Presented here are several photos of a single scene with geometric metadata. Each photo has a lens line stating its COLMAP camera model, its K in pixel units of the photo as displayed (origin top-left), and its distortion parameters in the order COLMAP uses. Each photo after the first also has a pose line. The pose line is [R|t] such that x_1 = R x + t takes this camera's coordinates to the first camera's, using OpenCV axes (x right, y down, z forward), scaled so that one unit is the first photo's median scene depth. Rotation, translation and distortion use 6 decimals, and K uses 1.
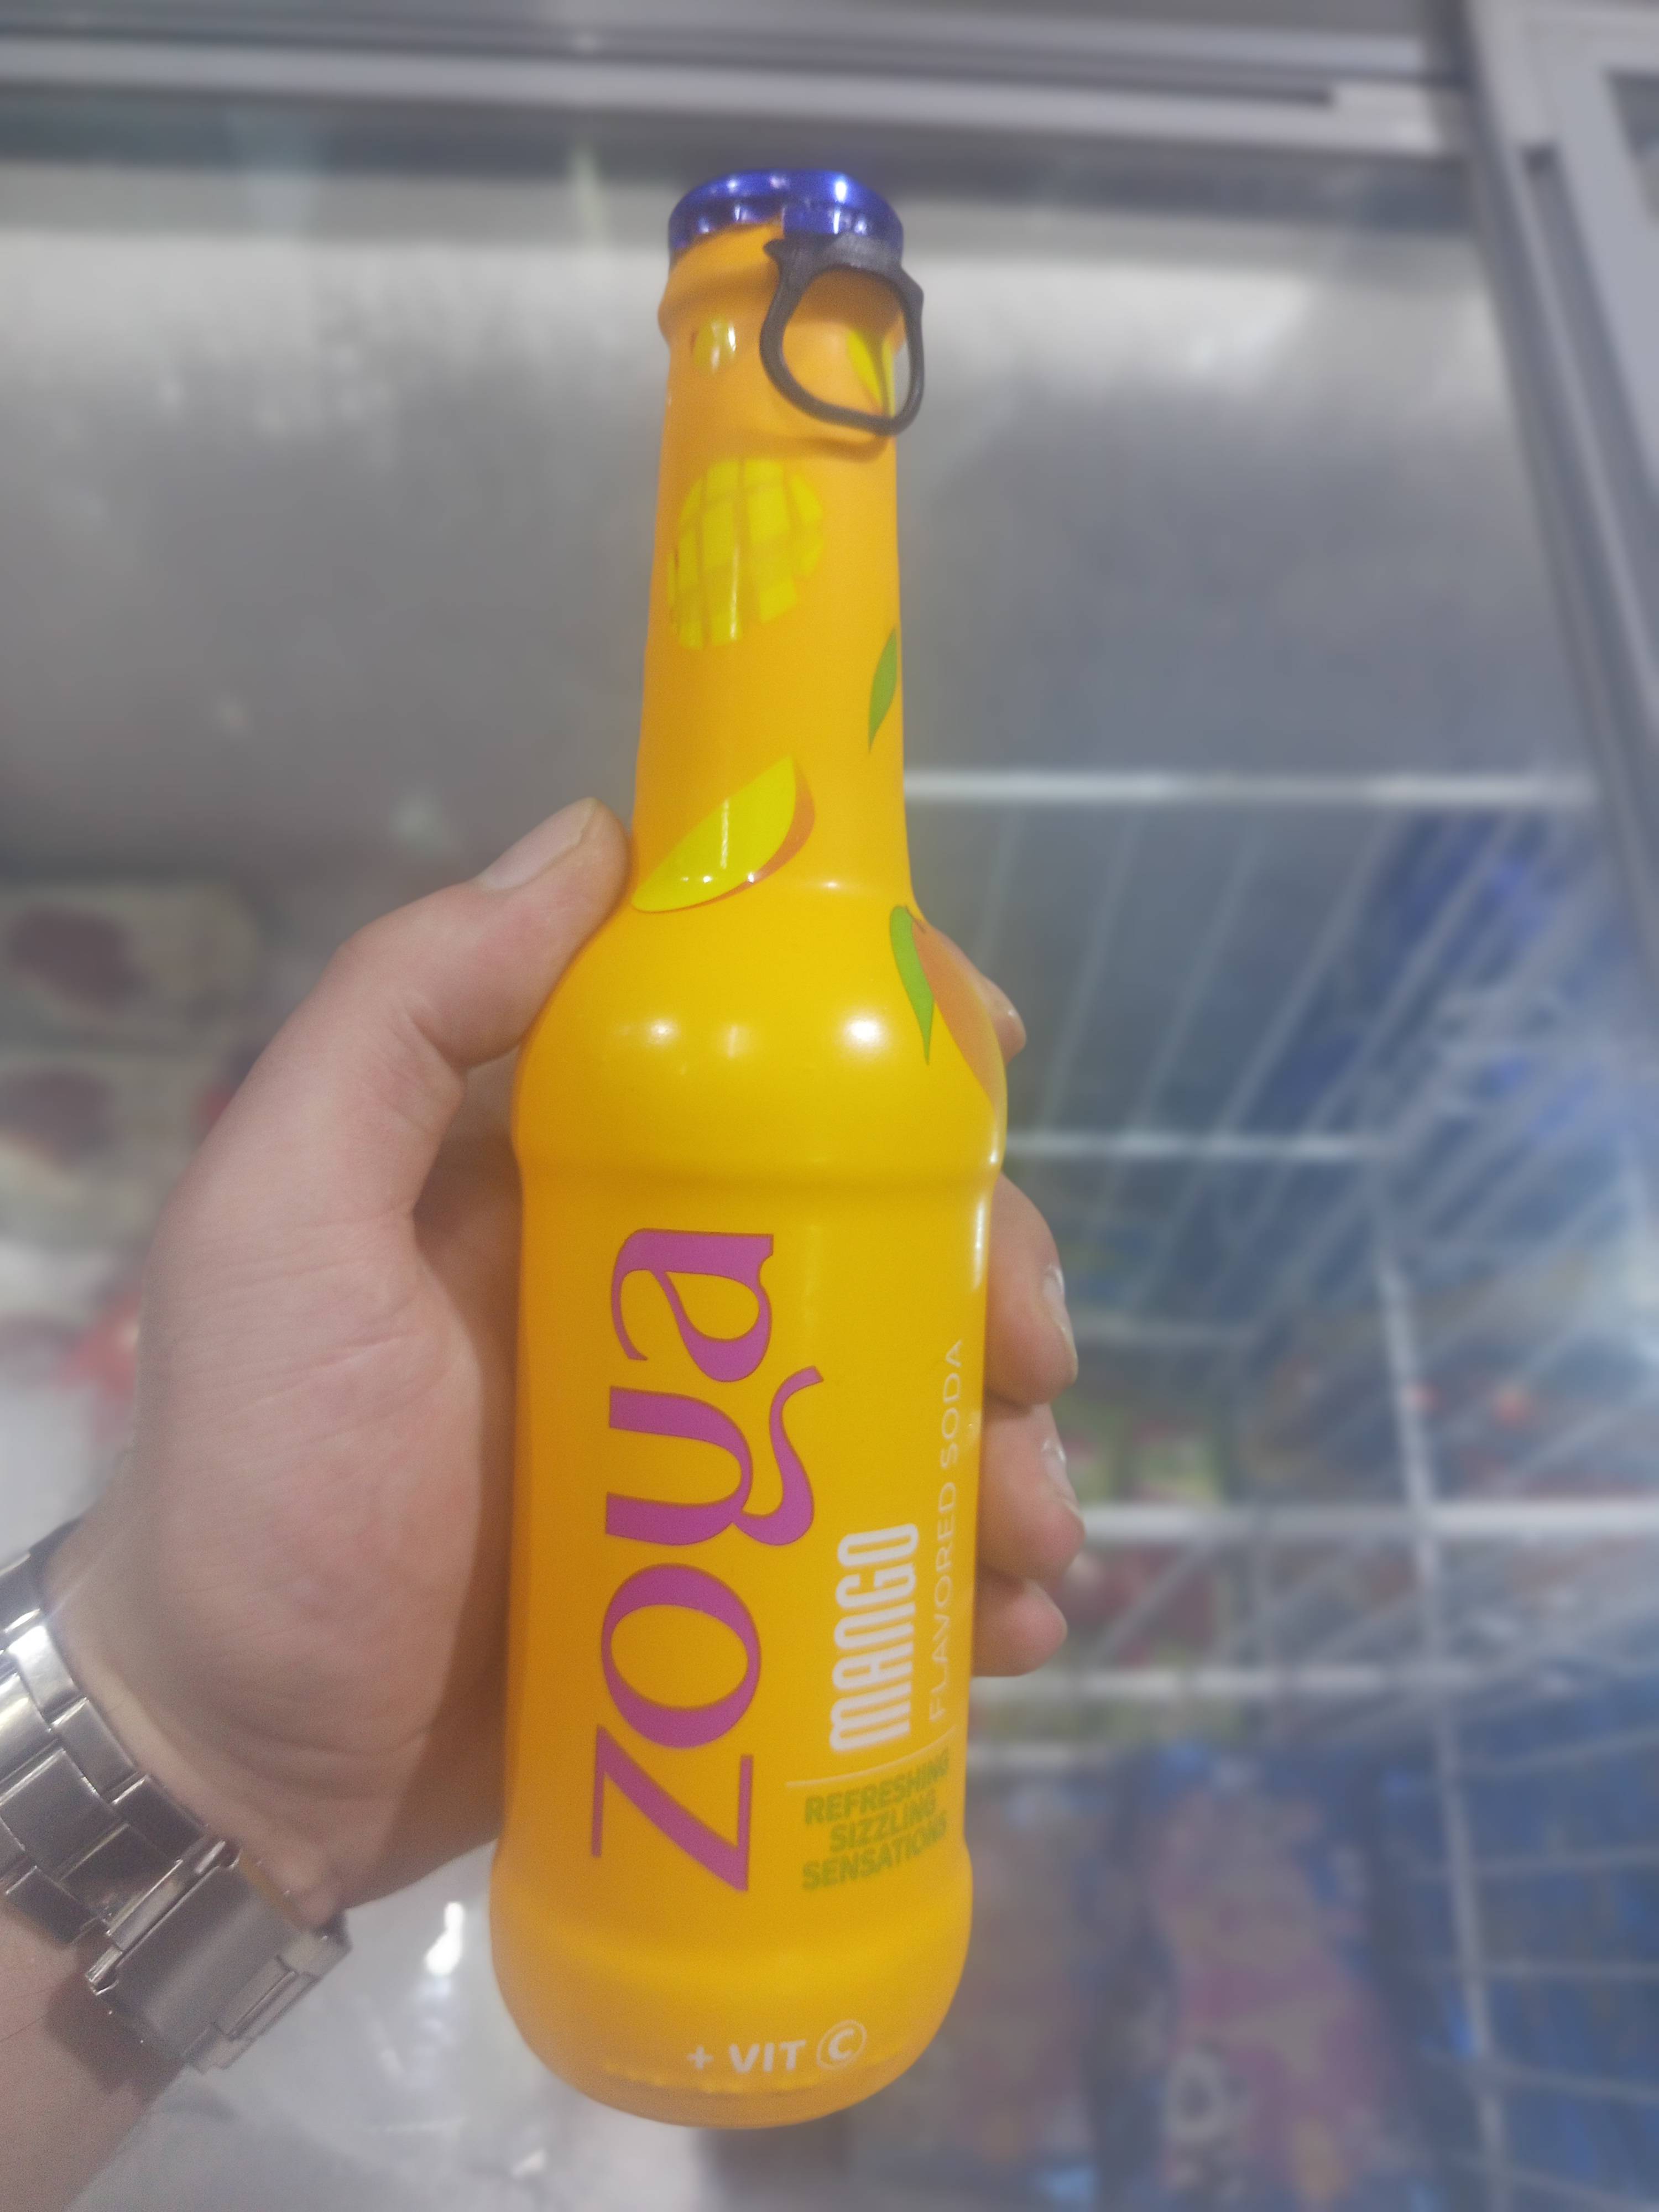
lens RADIAL K [[1587.8, 0, 809.8], [0, 1587.8, 1119.3], [0, 0, 1]] dist [-0.063110, 0.018029]
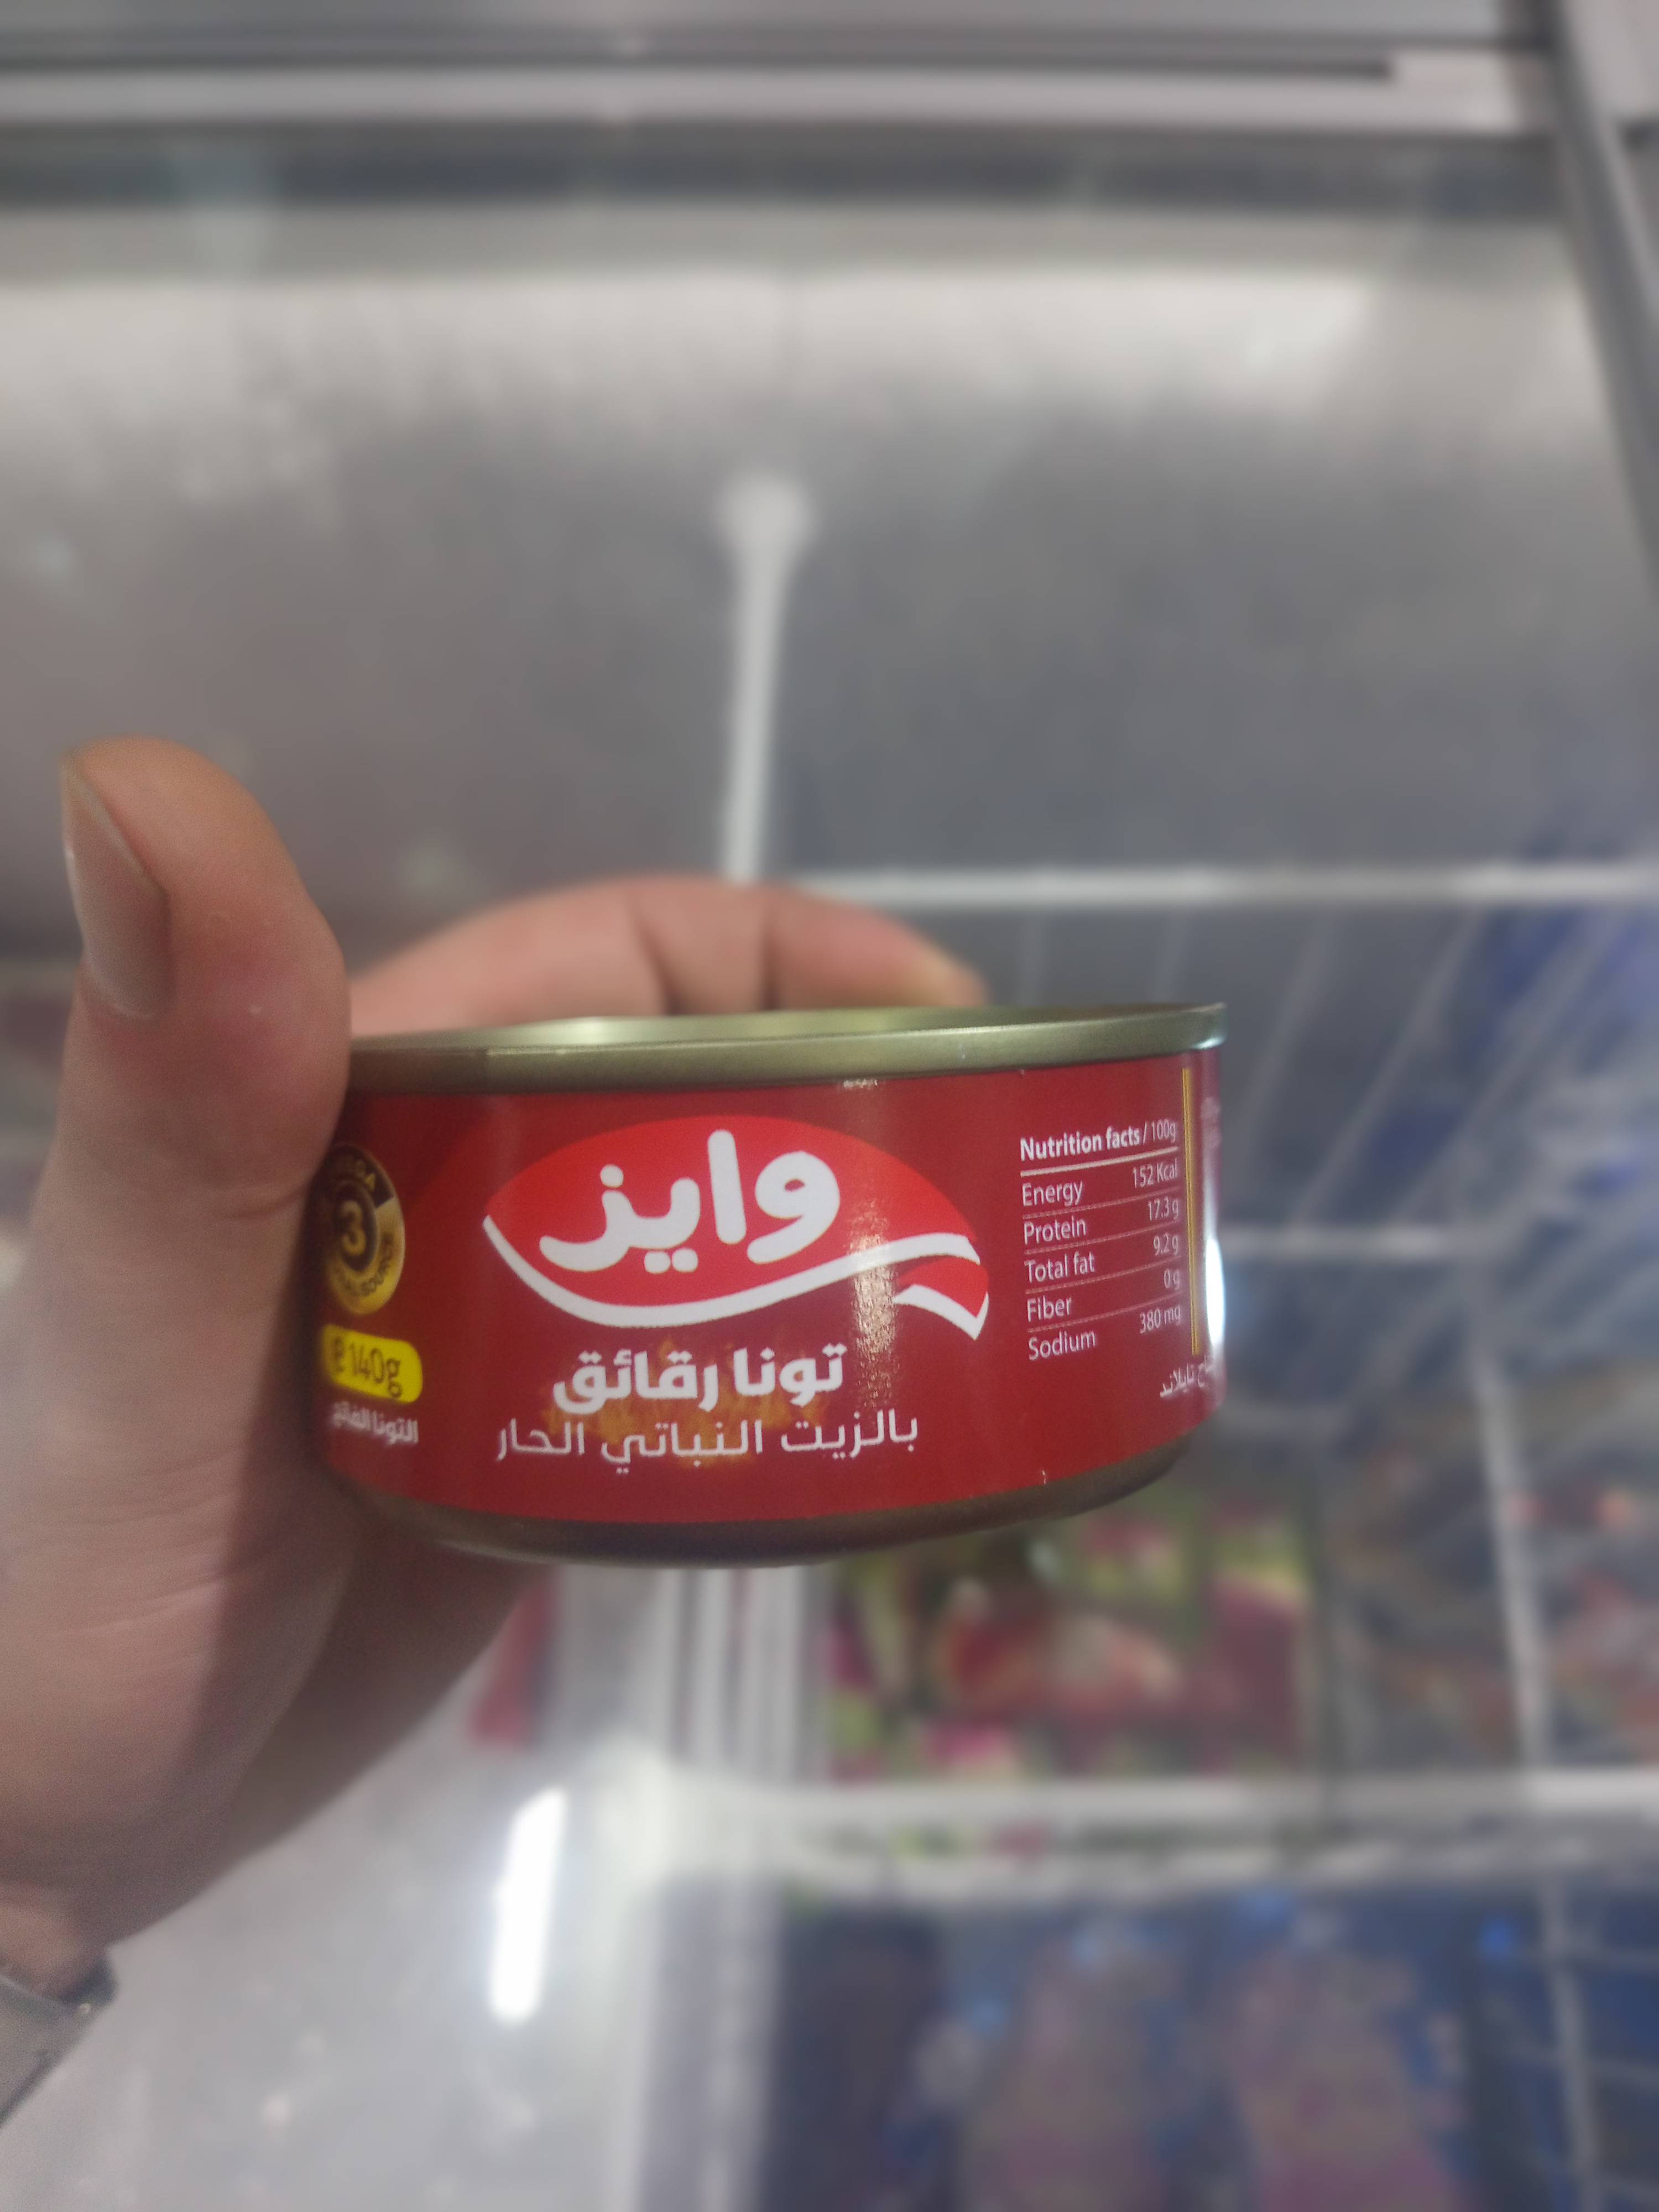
lens RADIAL K [[1587.8, 0, 833.1], [0, 1587.8, 1126.2], [0, 0, 1]] dist [-0.063110, 0.018029]
pose [[0.998606, -0.019189, -0.049165, 0.048449], [0.020075, 0.999644, 0.017589, -0.078689], [0.048810, -0.018551, 0.998636, 0.104346]]
